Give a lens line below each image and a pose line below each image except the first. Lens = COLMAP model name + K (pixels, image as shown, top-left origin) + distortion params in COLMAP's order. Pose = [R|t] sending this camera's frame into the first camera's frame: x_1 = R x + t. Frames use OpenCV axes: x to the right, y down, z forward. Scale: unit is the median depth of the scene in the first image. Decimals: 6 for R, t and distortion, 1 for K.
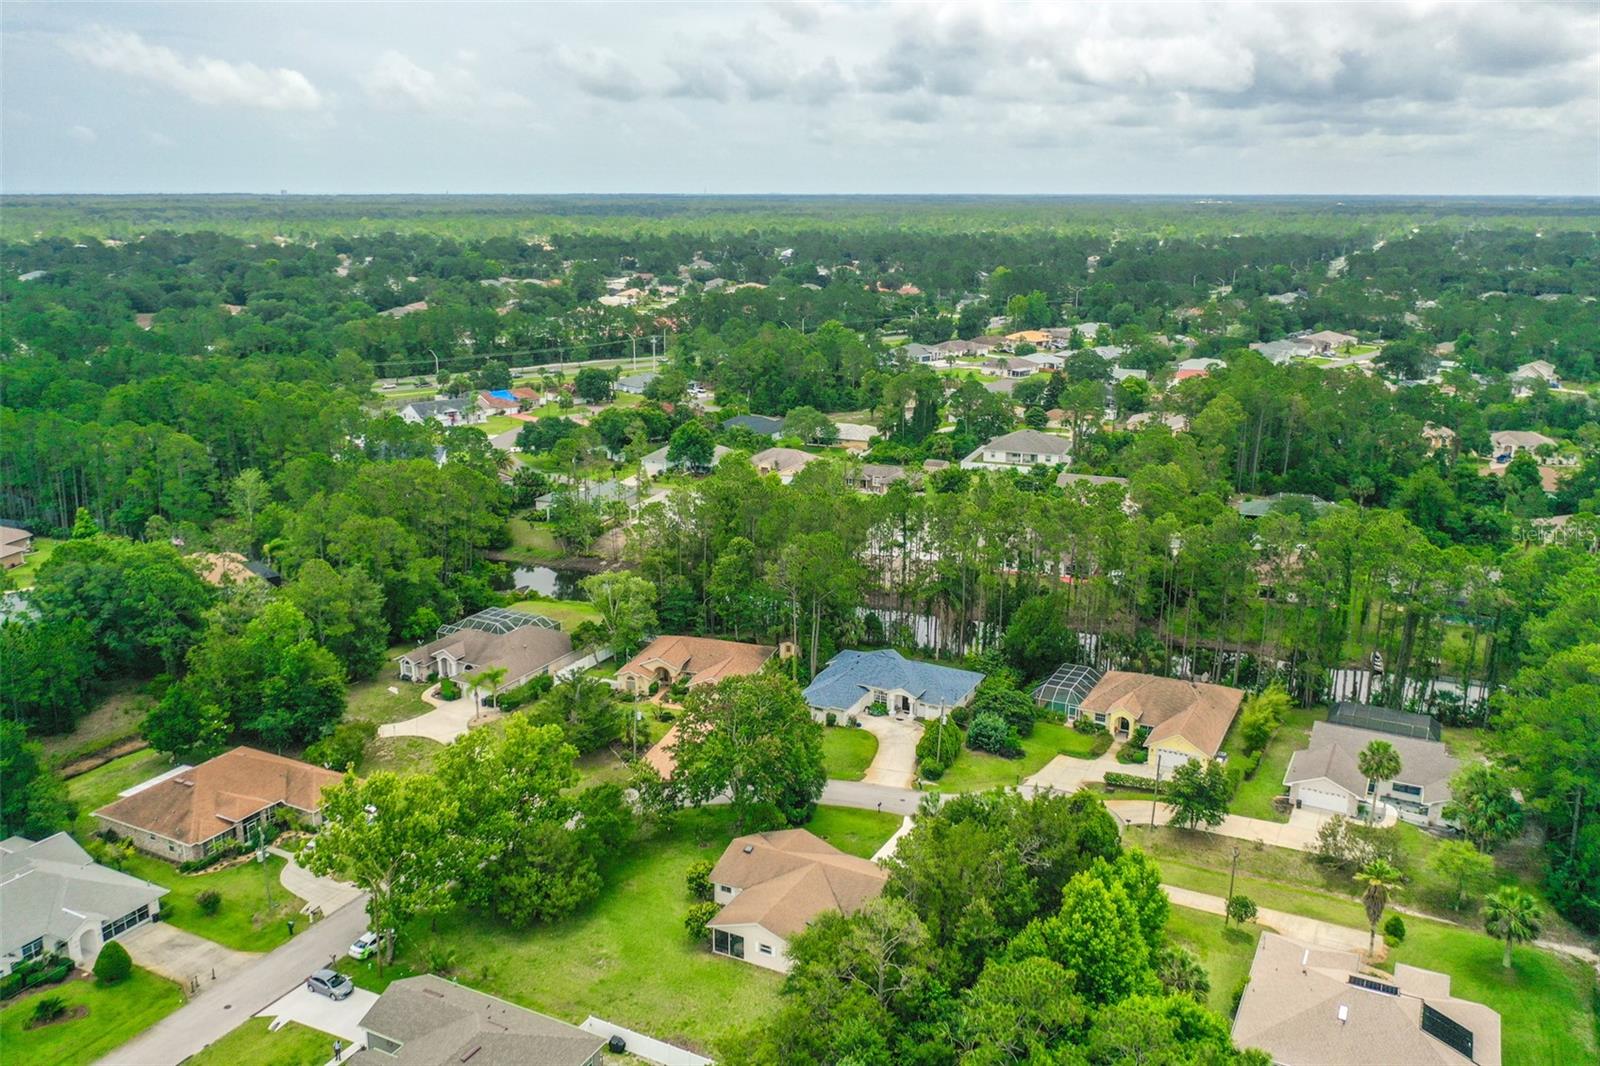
lens RADIAL K [[1296.6, 0, 800.0], [0, 1296.6, 533.0], [0, 0, 1]] dist [0.007388, 0.002655]
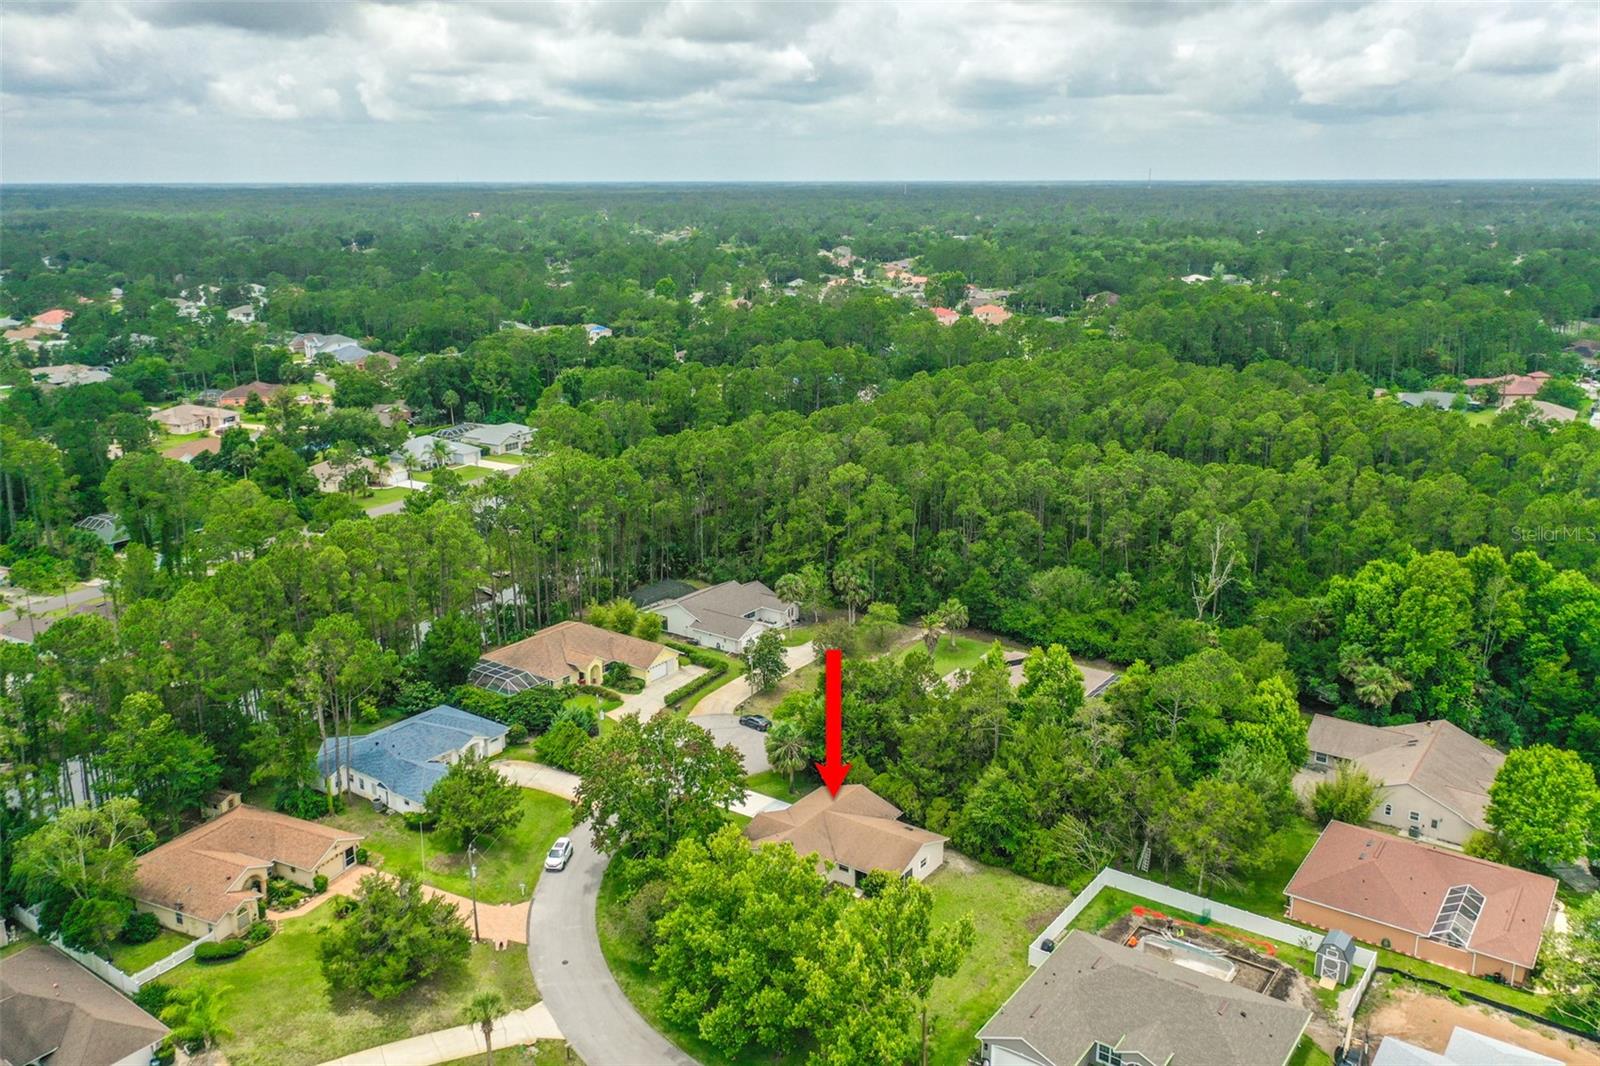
lens RADIAL K [[1299.8, 0, 800.0], [0, 1299.8, 533.0], [0, 0, 1]] dist [0.001824, 0.000590]
pose [[0.139051, -0.266217, 0.953831, -0.255348], [0.256704, 0.939954, 0.224921, -0.057212], [-0.956435, 0.213577, 0.199040, 0.197803]]
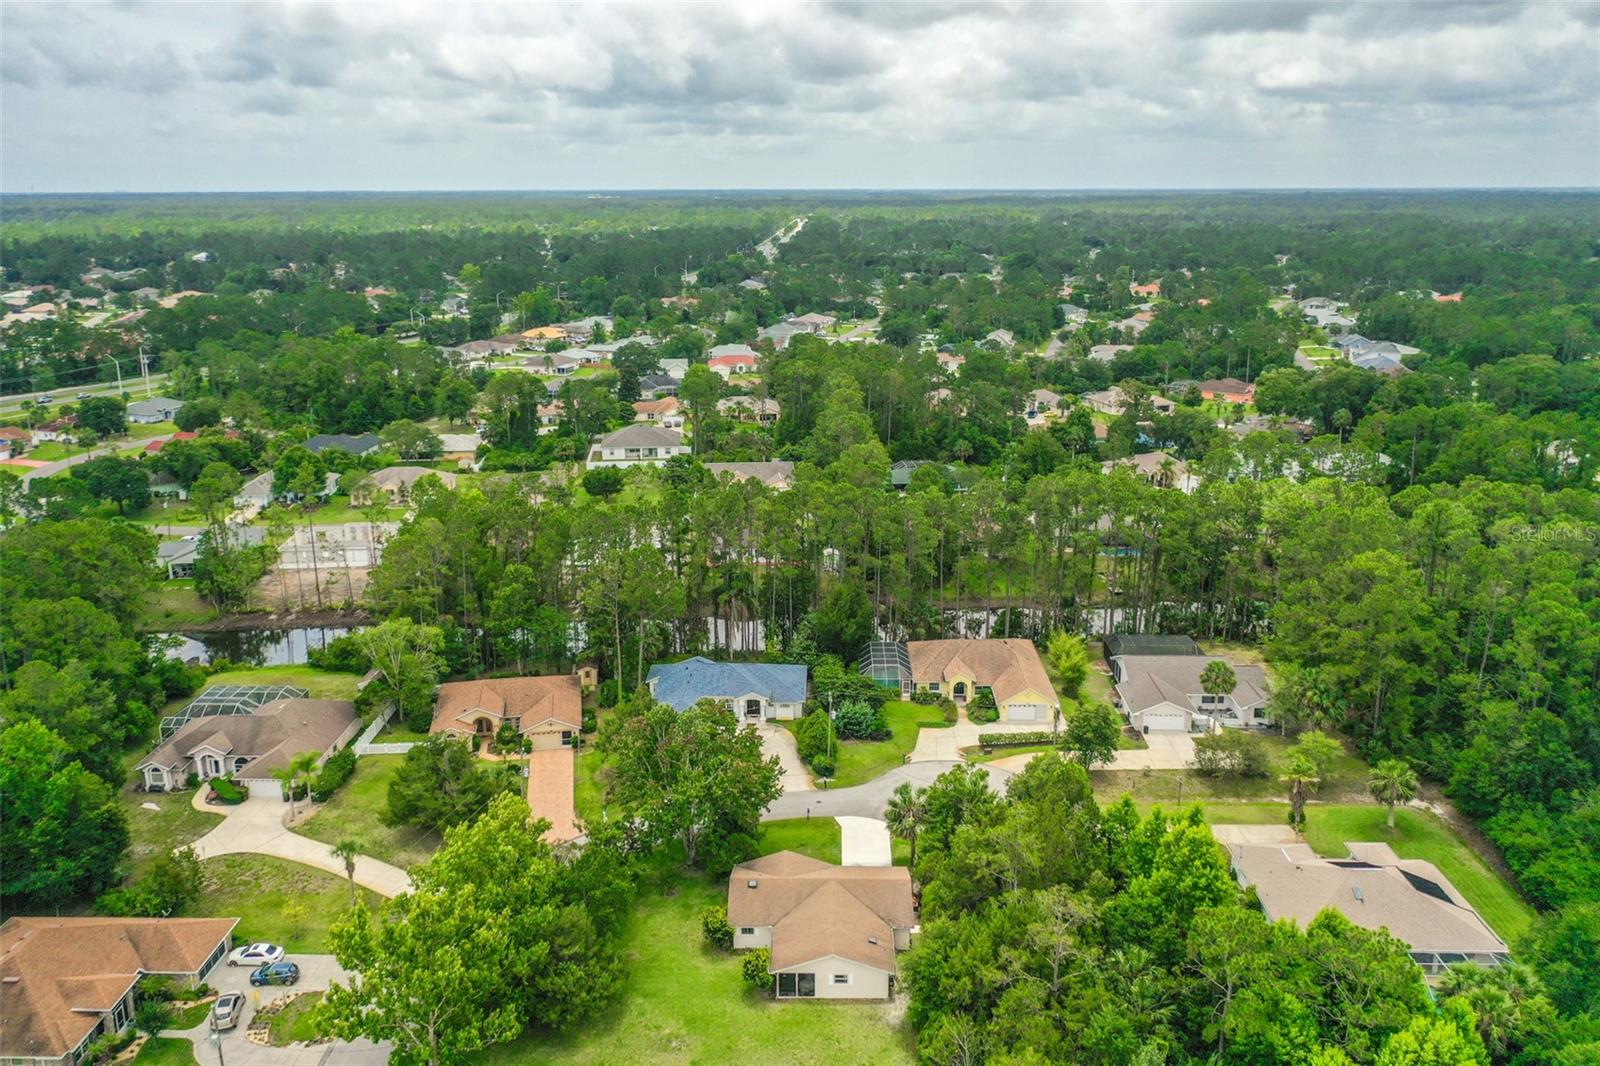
lens RADIAL K [[1282.2, 0, 800.0], [0, 1282.2, 533.0], [0, 0, 1]] dist [0.007153, 0.003458]
pose [[0.896429, -0.122161, 0.426019, -0.100822], [0.119697, 0.992273, 0.032667, -0.009566], [-0.426718, 0.021710, 0.904124, 0.036924]]
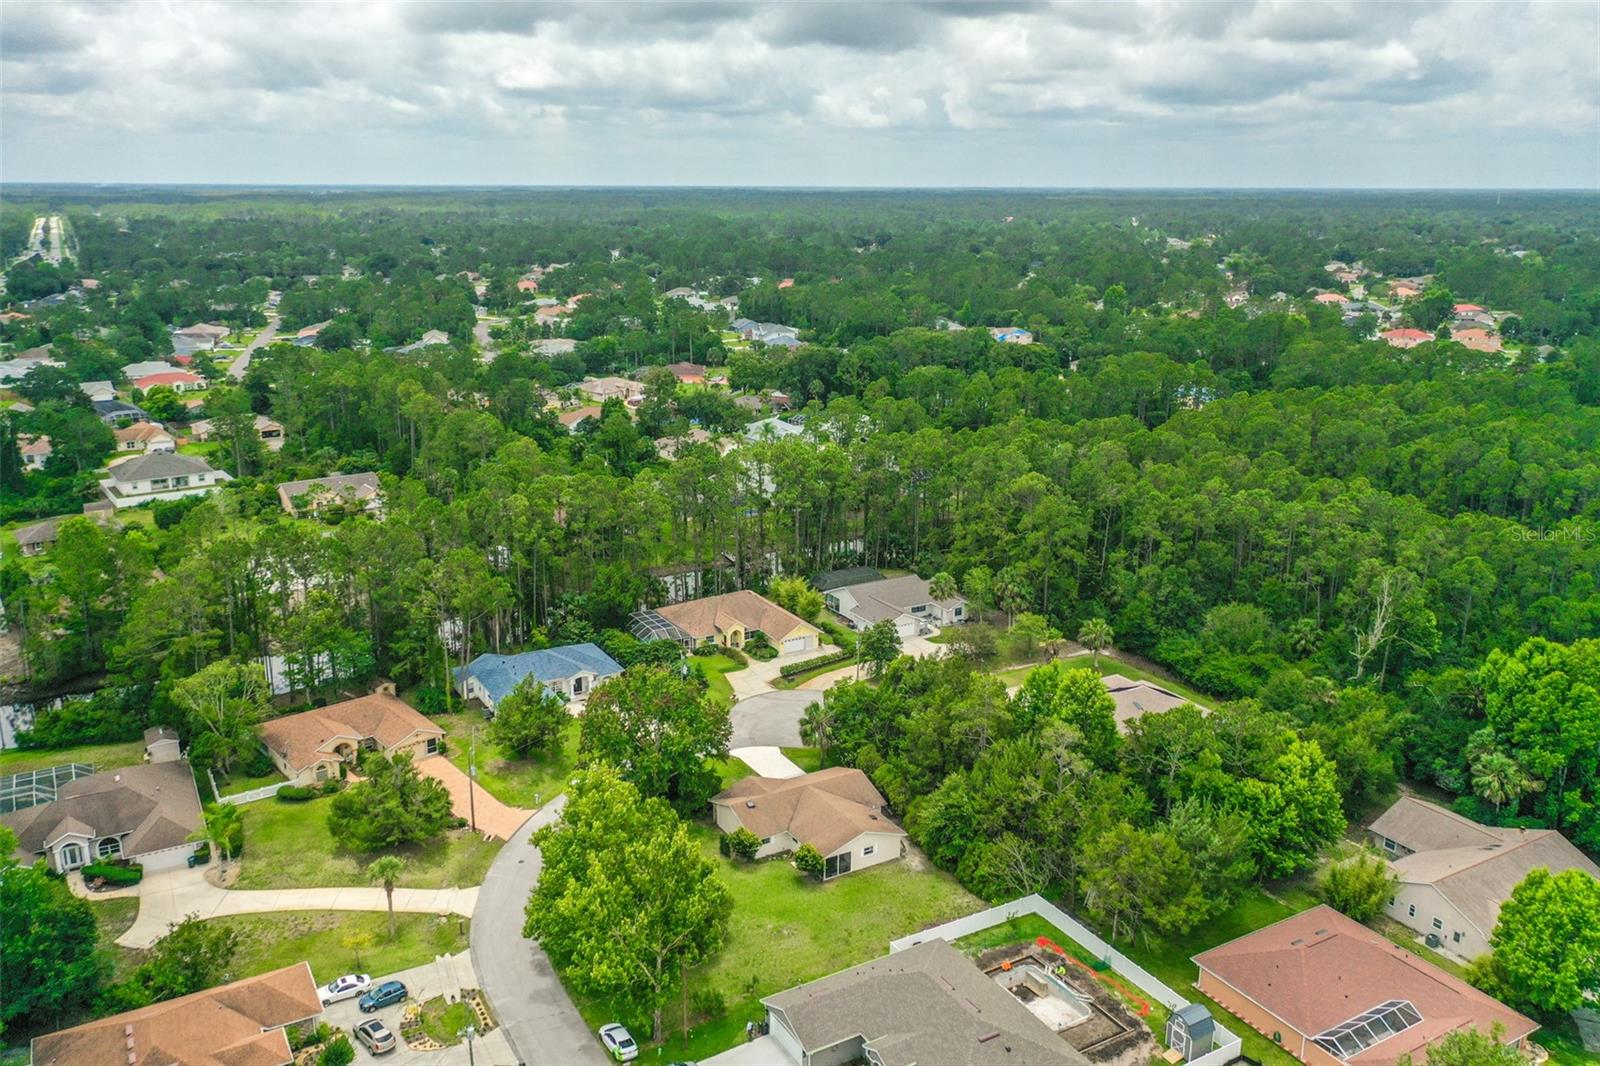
lens RADIAL K [[1282.2, 0, 800.0], [0, 1282.2, 533.0], [0, 0, 1]] dist [0.007153, 0.003458]
pose [[0.533680, -0.225630, 0.815032, -0.229283], [0.215531, 0.968215, 0.126908, -0.029188], [-0.817761, 0.107936, 0.565347, 0.087626]]
